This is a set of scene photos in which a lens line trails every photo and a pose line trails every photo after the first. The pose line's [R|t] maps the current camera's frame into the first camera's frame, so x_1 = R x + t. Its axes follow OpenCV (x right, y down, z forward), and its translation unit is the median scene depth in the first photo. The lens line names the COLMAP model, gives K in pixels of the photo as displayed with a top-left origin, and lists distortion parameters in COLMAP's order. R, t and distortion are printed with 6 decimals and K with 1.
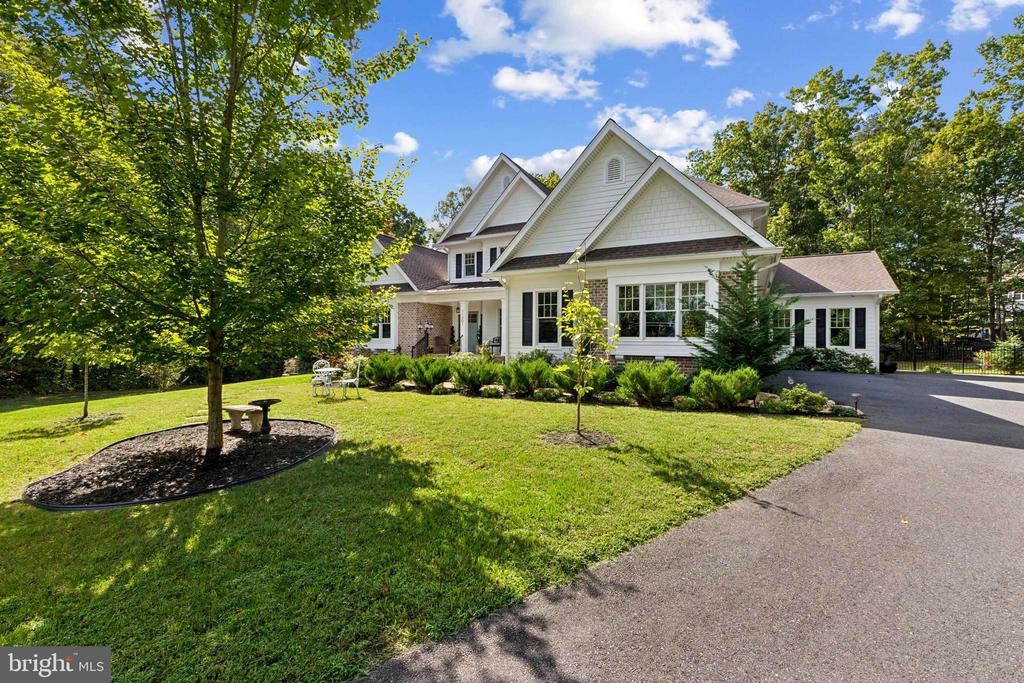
lens RADIAL K [[447.7, 0, 513.2], [0, 447.7, 335.5], [0, 0, 1]] dist [0.013799, -0.005427]
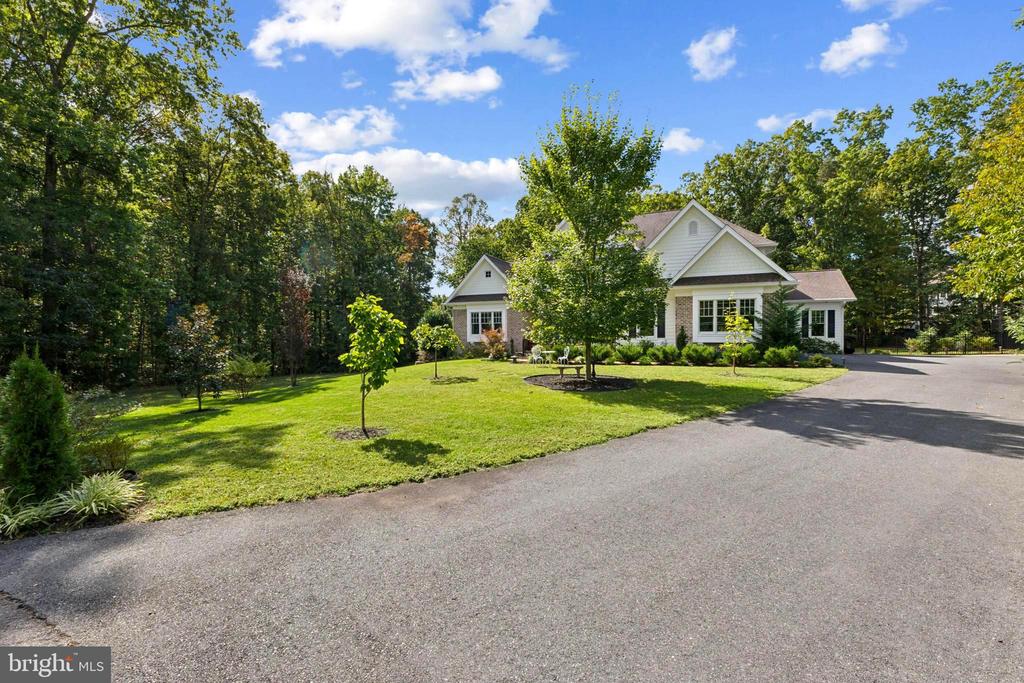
lens RADIAL K [[447.7, 0, 508.4], [0, 447.7, 341.3], [0, 0, 1]] dist [0.013799, -0.005427]
pose [[0.997795, -0.012844, 0.065124, -0.380867], [0.011452, 0.999699, 0.021697, -0.003066], [-0.065383, -0.020903, 0.997641, -0.401989]]
